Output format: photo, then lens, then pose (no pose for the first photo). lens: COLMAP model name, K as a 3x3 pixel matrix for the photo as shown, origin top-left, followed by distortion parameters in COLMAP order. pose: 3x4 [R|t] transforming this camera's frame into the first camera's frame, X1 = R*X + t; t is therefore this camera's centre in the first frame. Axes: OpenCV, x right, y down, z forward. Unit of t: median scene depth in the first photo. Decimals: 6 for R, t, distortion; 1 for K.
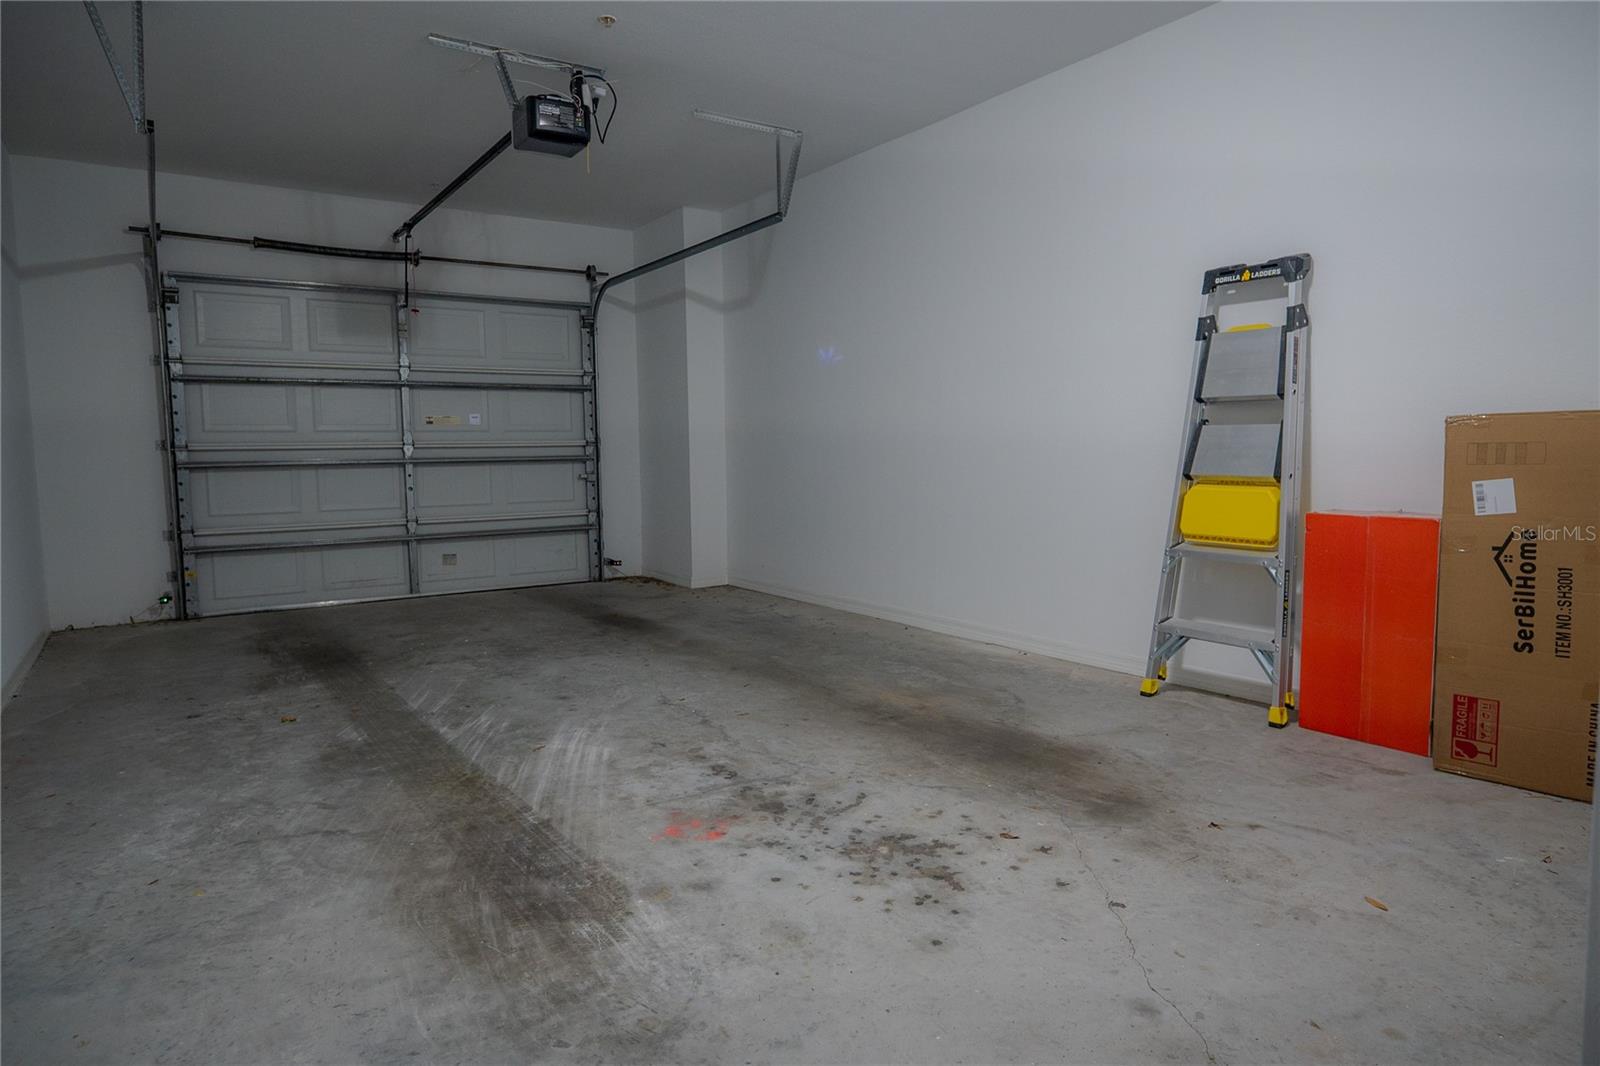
lens RADIAL K [[925.7, 0, 792.0], [0, 925.7, 536.7], [0, 0, 1]] dist [-0.036166, 0.024071]
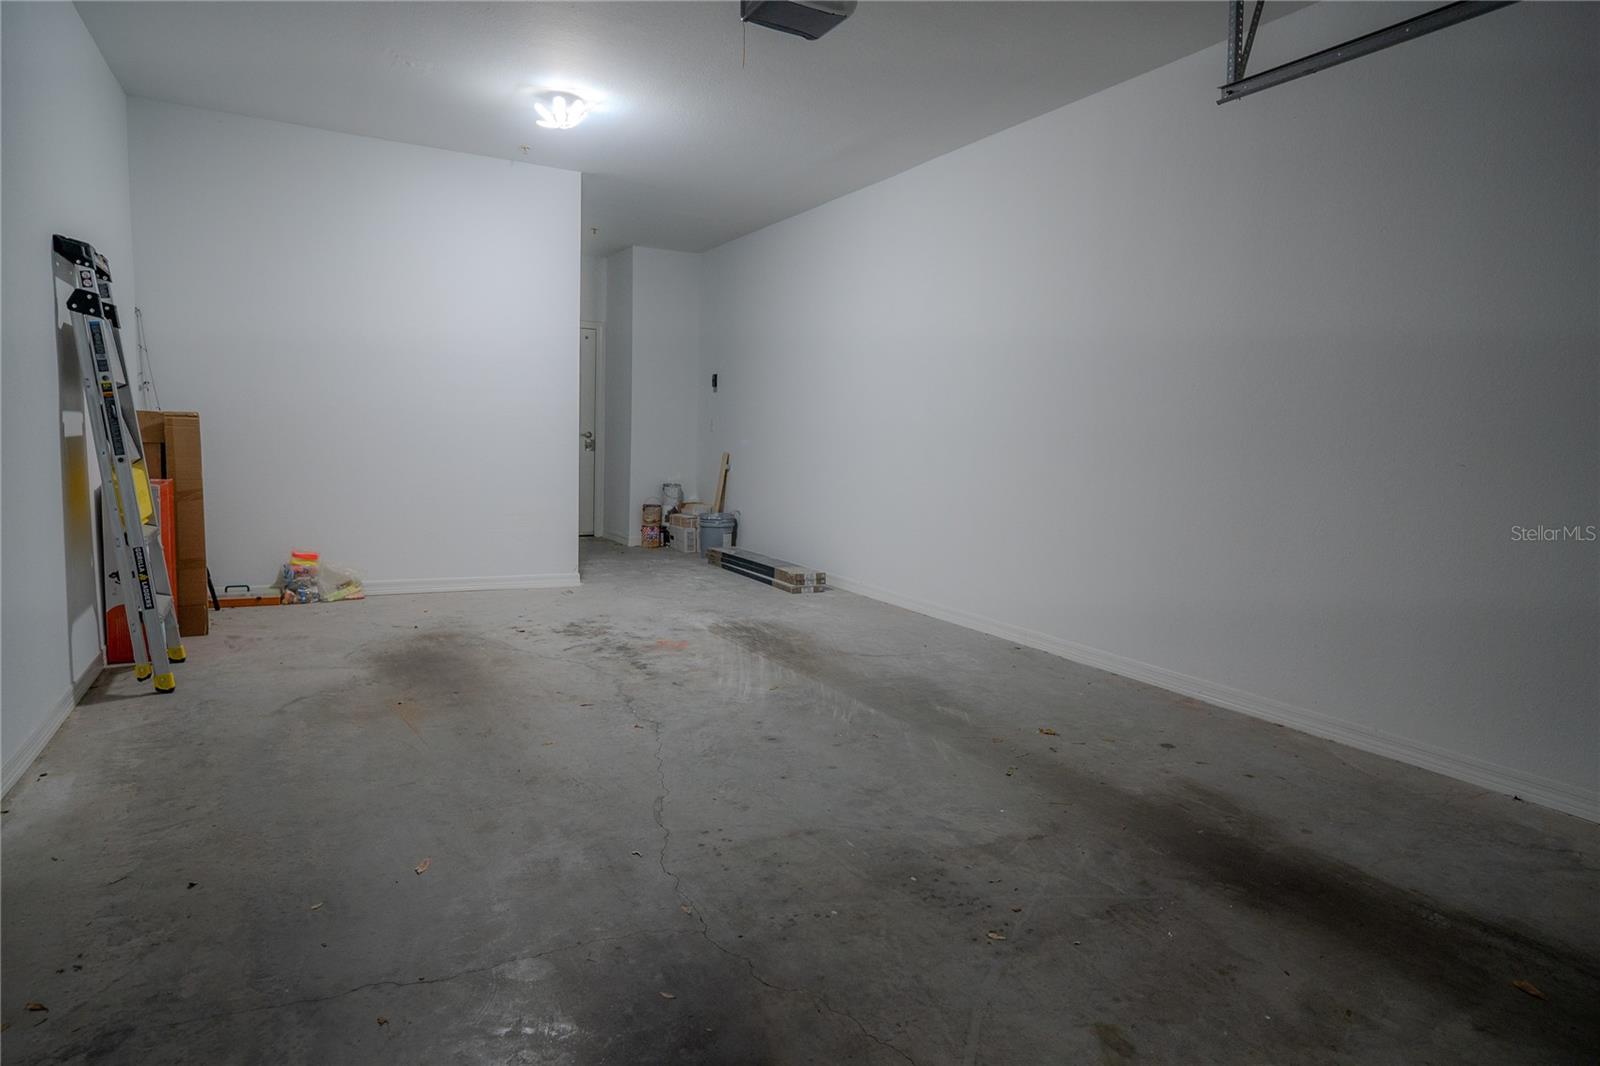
lens RADIAL K [[925.7, 0, 793.3], [0, 925.7, 533.5], [0, 0, 1]] dist [-0.036166, 0.024071]
pose [[-0.994018, -0.030149, 0.104974, -0.464212], [-0.008658, 0.979871, 0.199446, -0.239945], [-0.108874, 0.197344, -0.974270, 2.368606]]
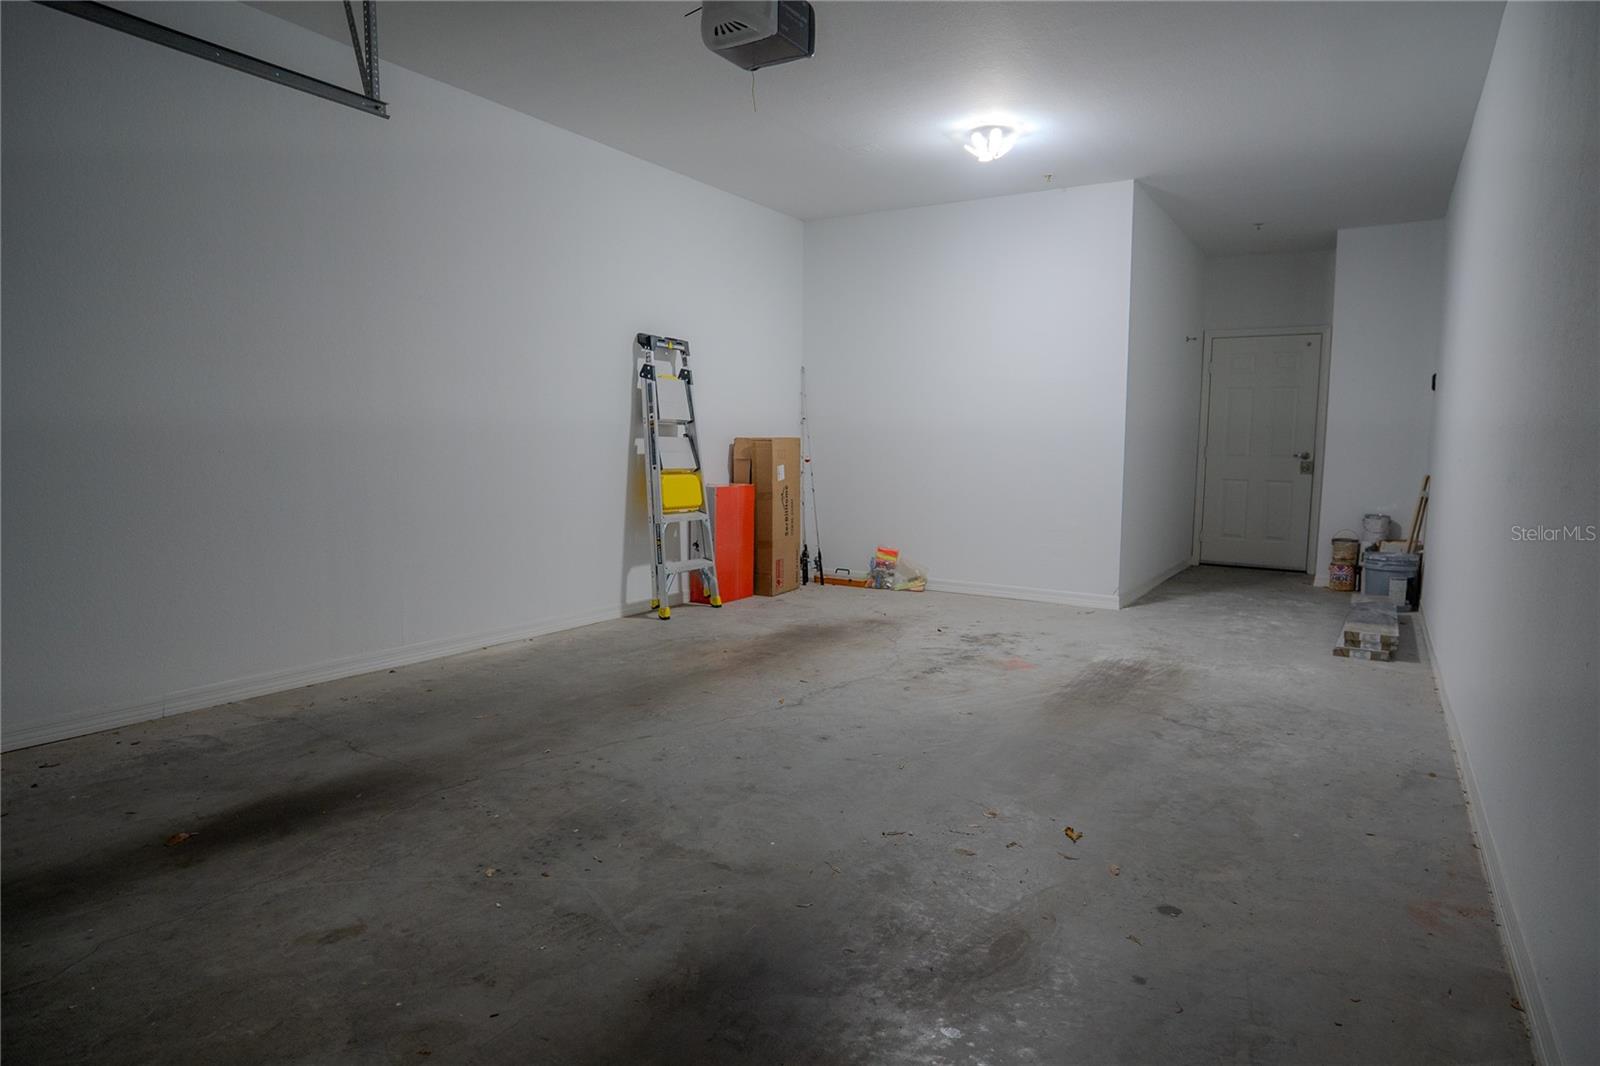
lens RADIAL K [[925.7, 0, 790.2], [0, 925.7, 528.8], [0, 0, 1]] dist [-0.036166, 0.024071]
pose [[-0.387843, -0.075020, 0.918667, -1.343594], [0.082990, 0.989792, 0.115864, -0.162162], [-0.917982, 0.121177, -0.377658, 1.762193]]
